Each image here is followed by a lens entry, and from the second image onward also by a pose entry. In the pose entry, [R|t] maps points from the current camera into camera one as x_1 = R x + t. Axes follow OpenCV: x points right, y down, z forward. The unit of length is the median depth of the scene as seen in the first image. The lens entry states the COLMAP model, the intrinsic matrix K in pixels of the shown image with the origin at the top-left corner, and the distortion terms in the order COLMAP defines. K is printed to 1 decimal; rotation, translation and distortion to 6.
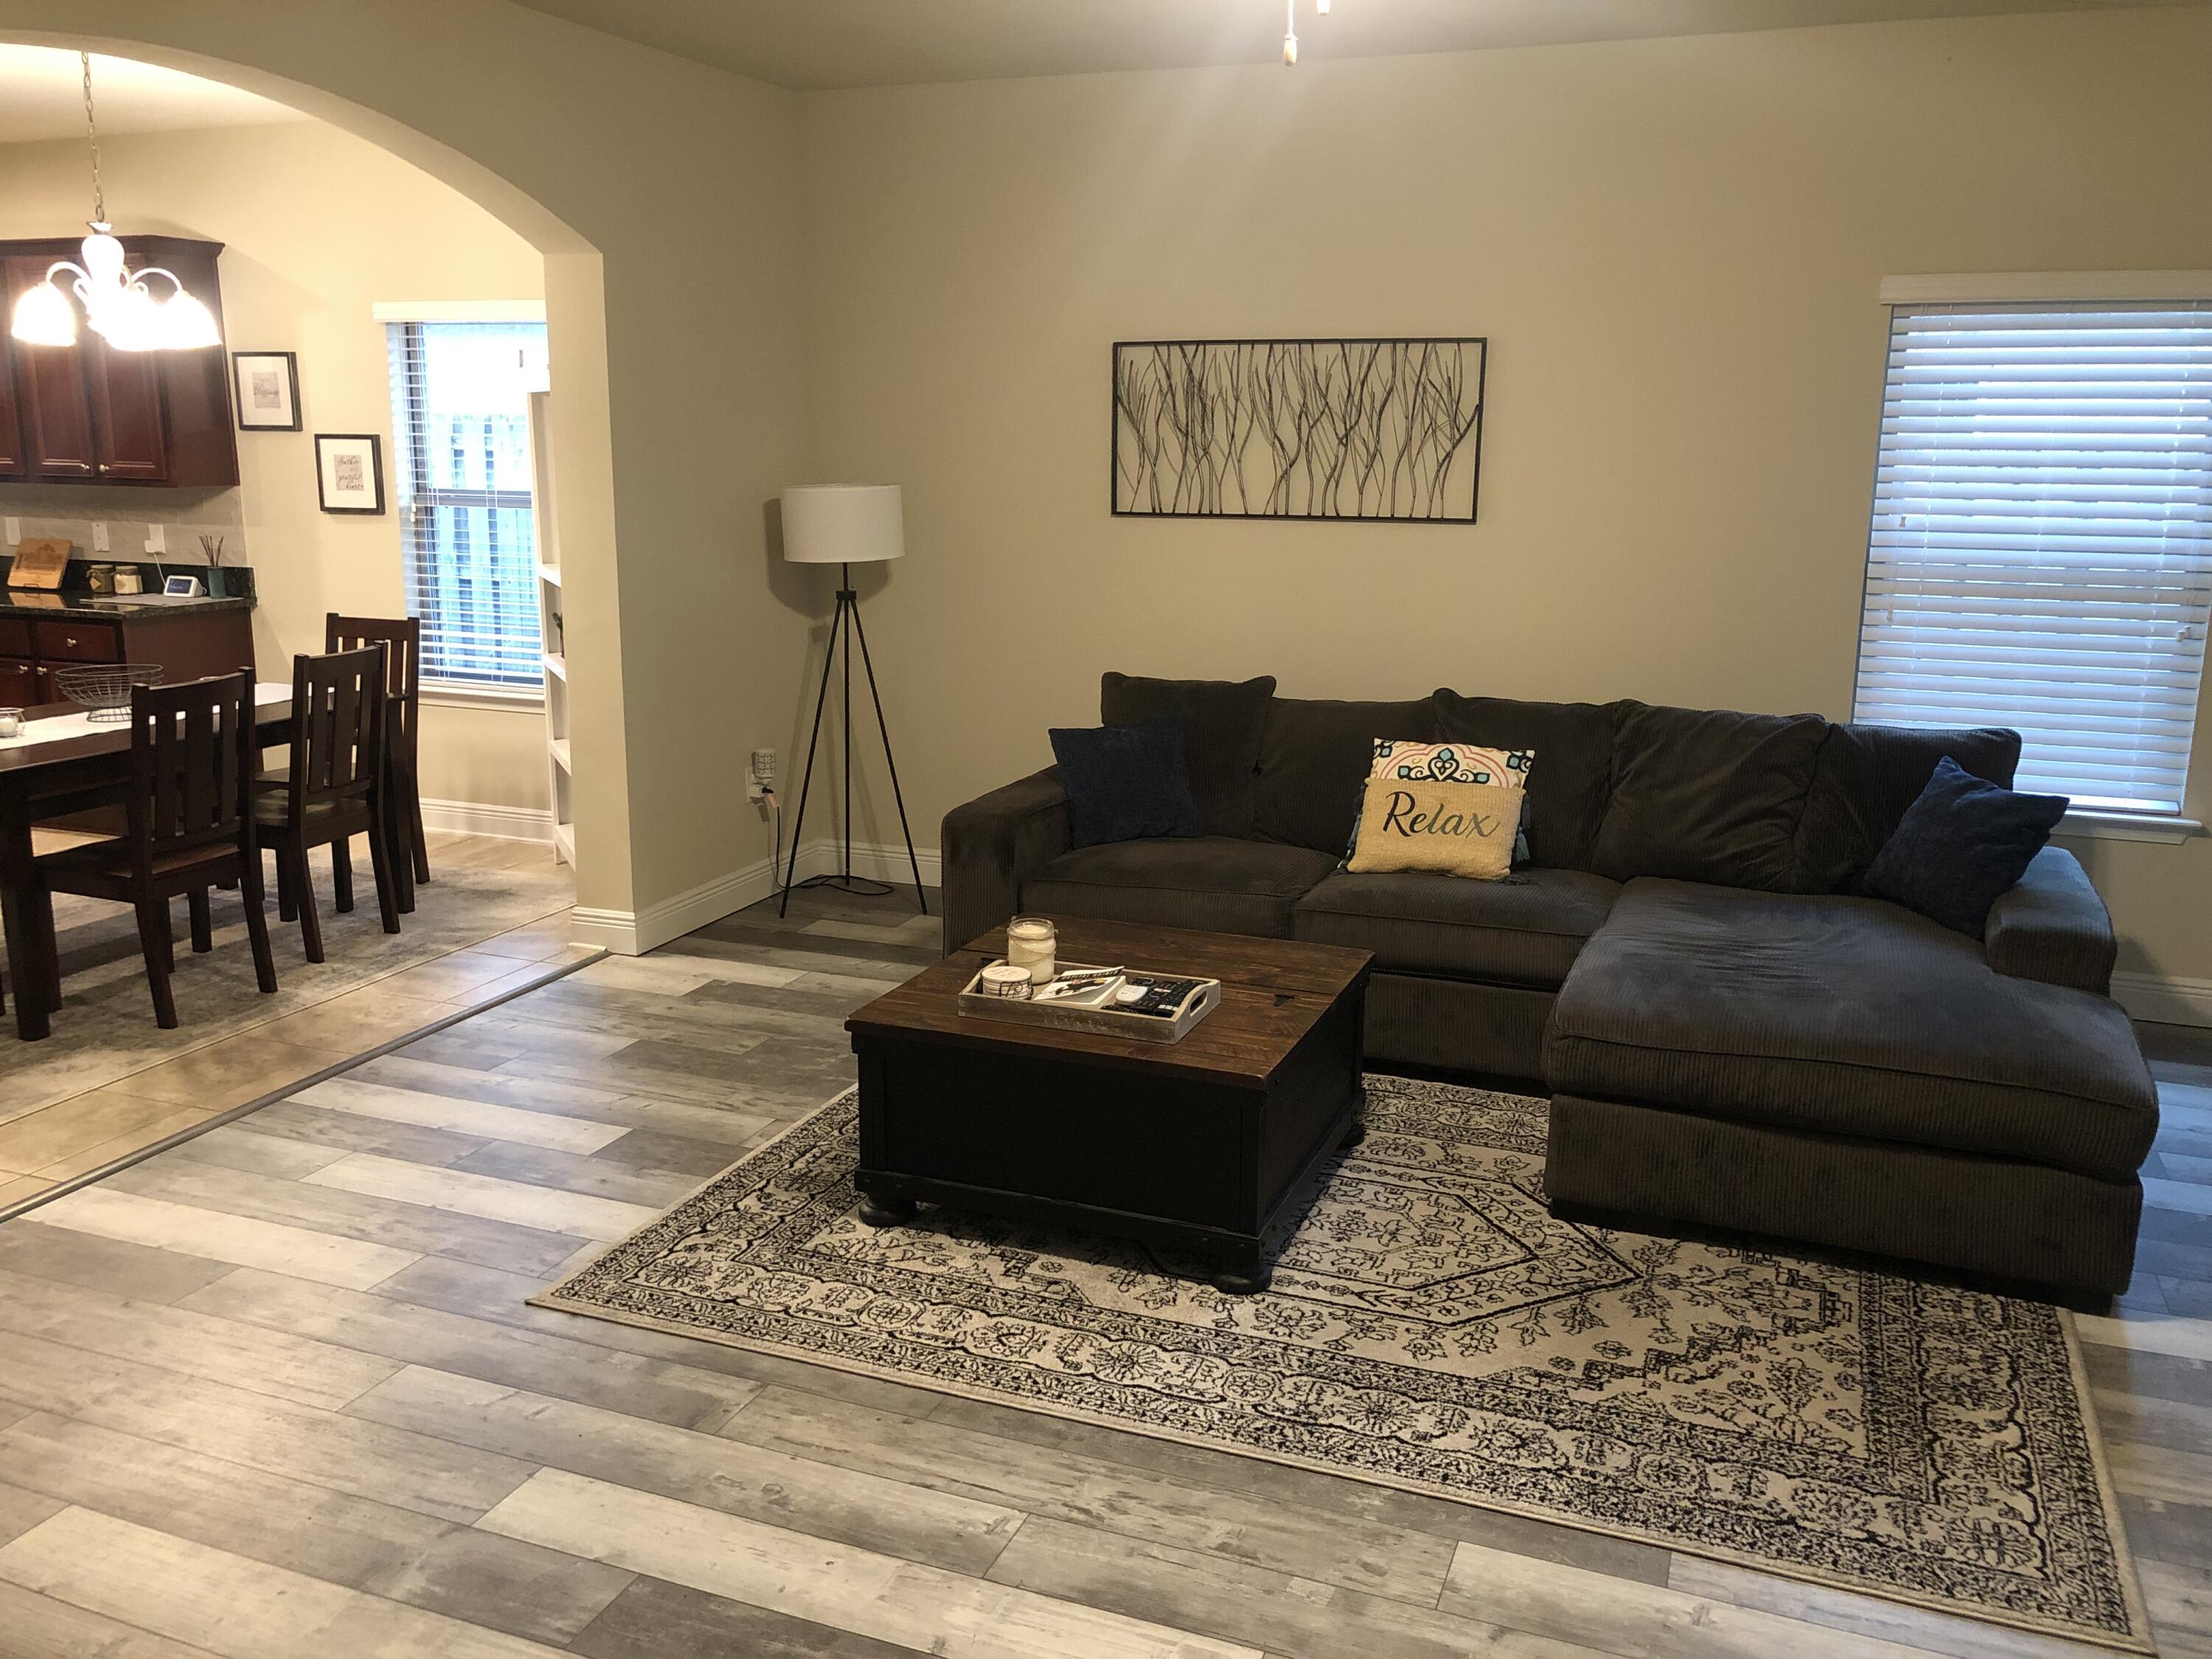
lens RADIAL K [[1815.8, 0, 1104.2], [0, 1815.8, 835.2], [0, 0, 1]] dist [0.008073, 0.002369]
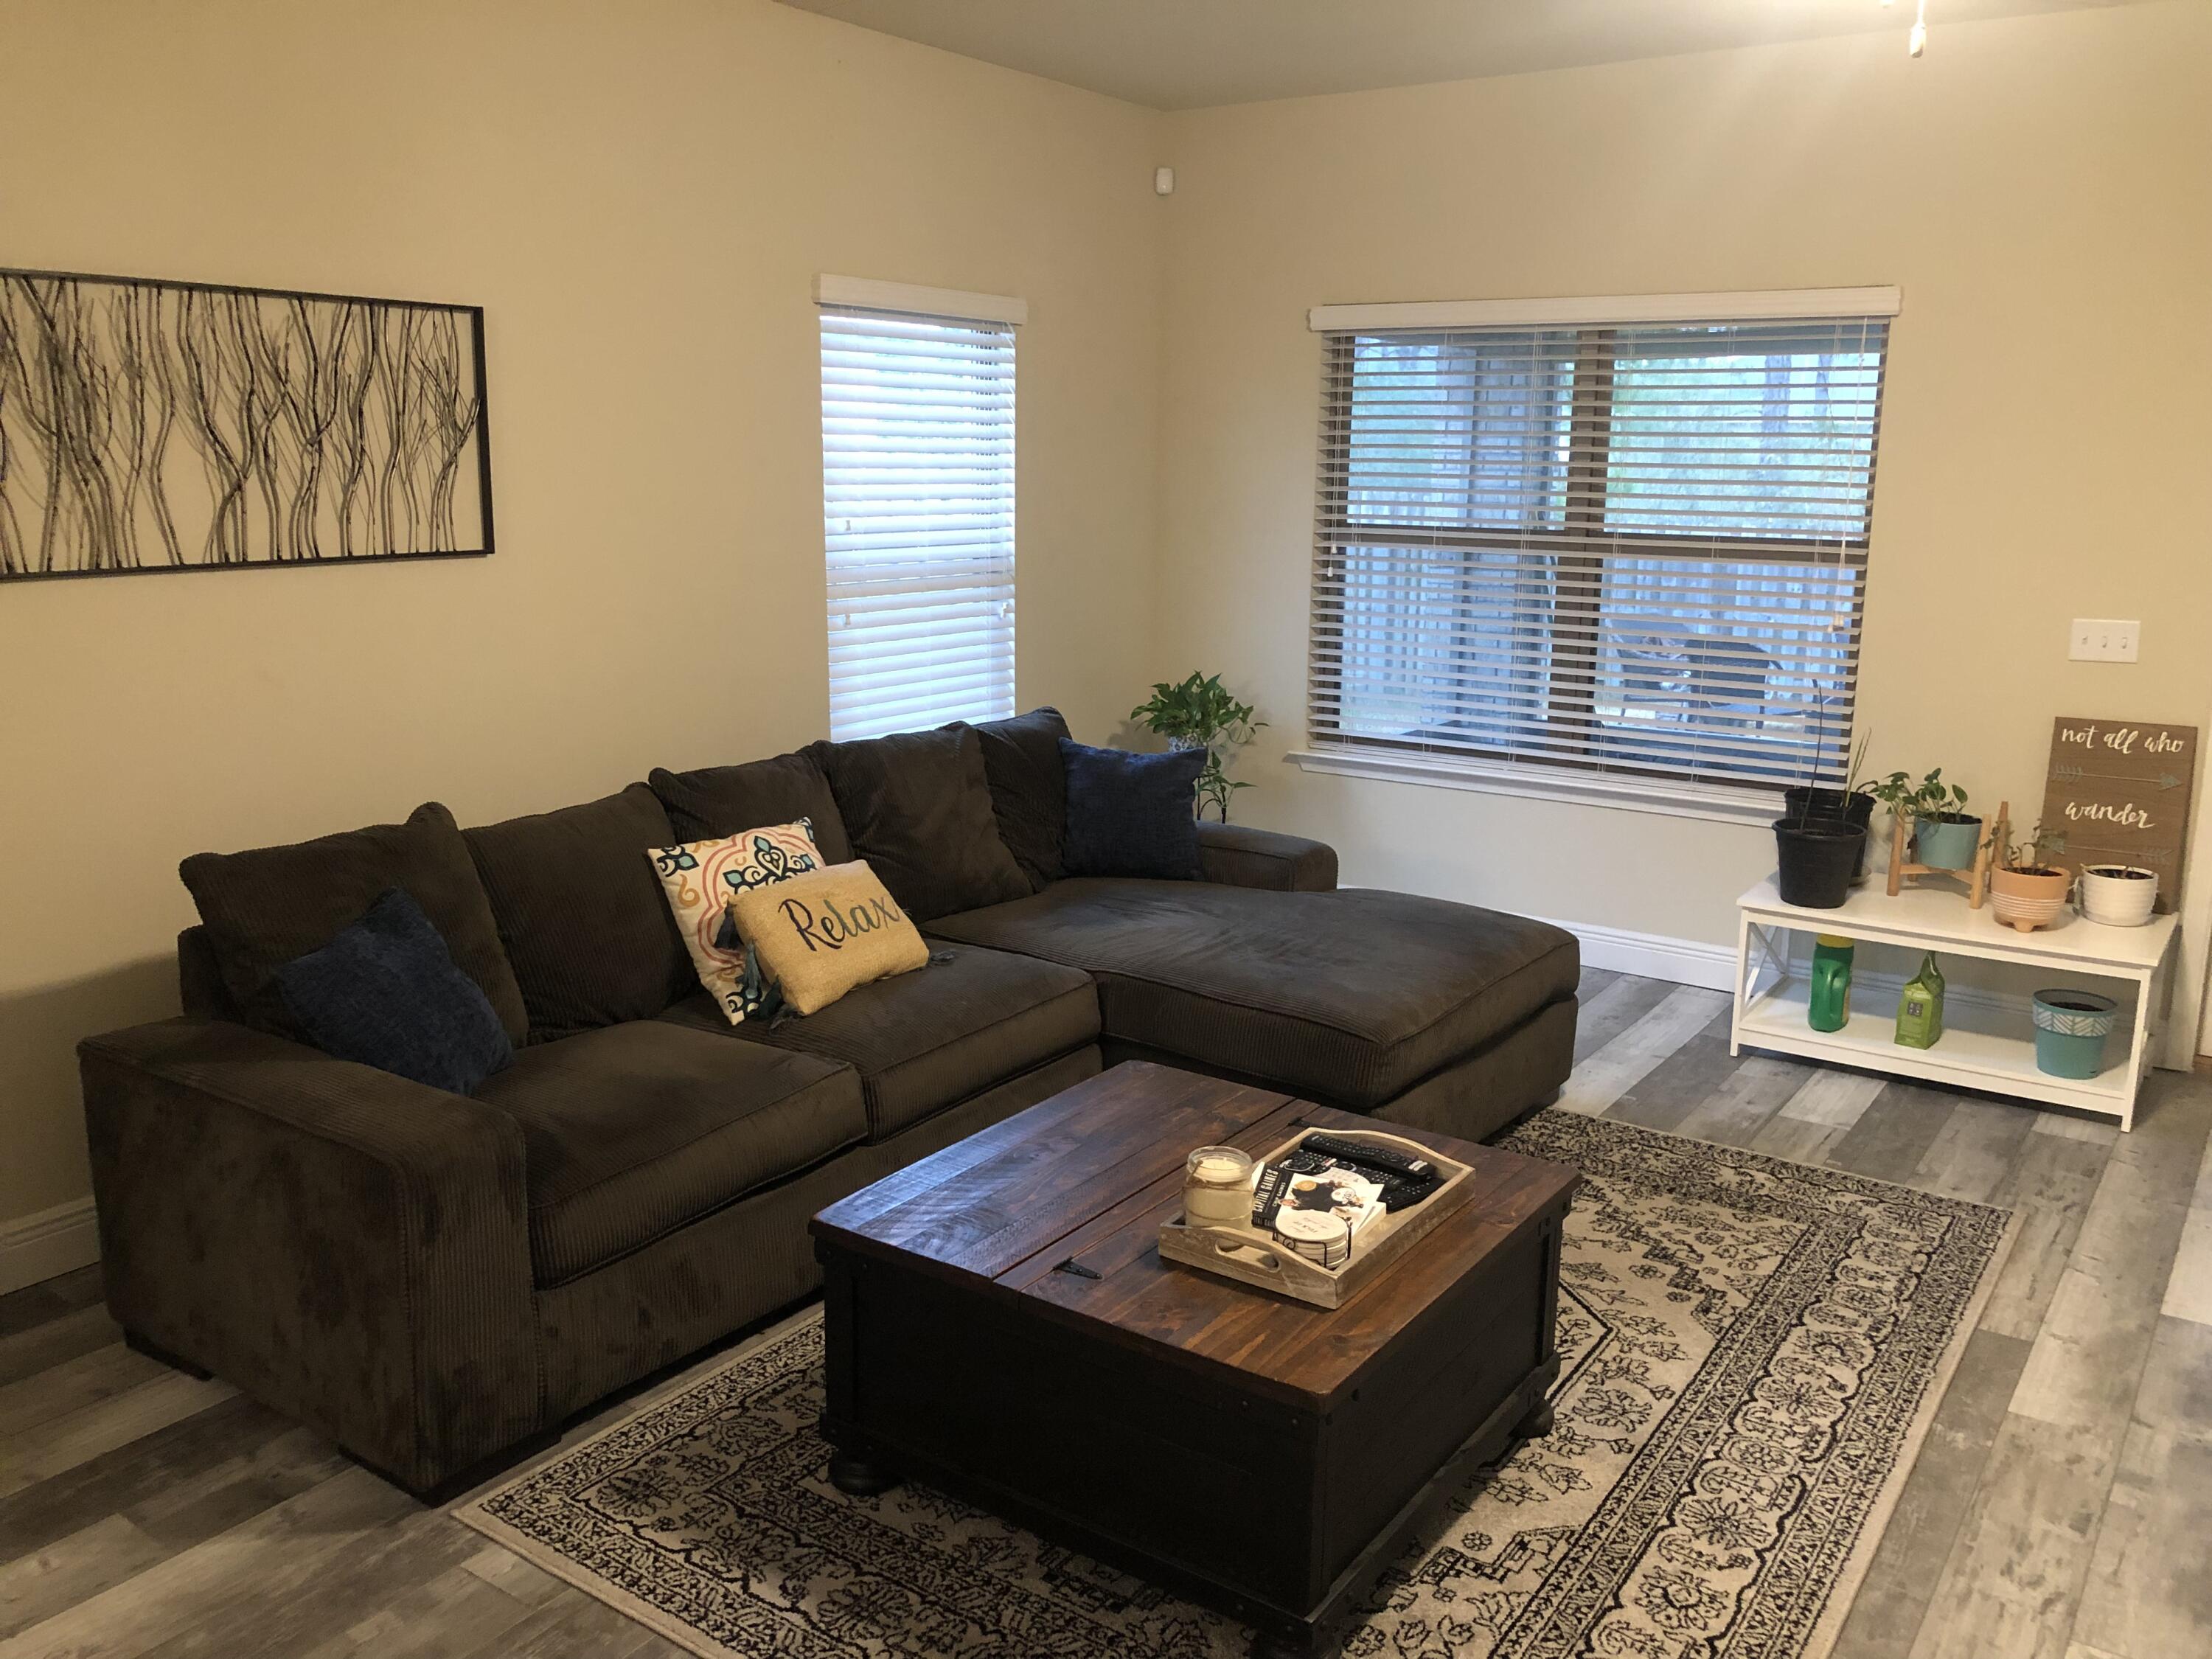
lens RADIAL K [[1815.8, 0, 1102.3], [0, 1815.8, 819.6], [0, 0, 1]] dist [0.008073, 0.002369]
pose [[0.226892, -0.200298, 0.953101, -0.759838], [0.204769, 0.966559, 0.154380, -0.210913], [-0.952150, 0.160138, 0.260319, 0.945198]]
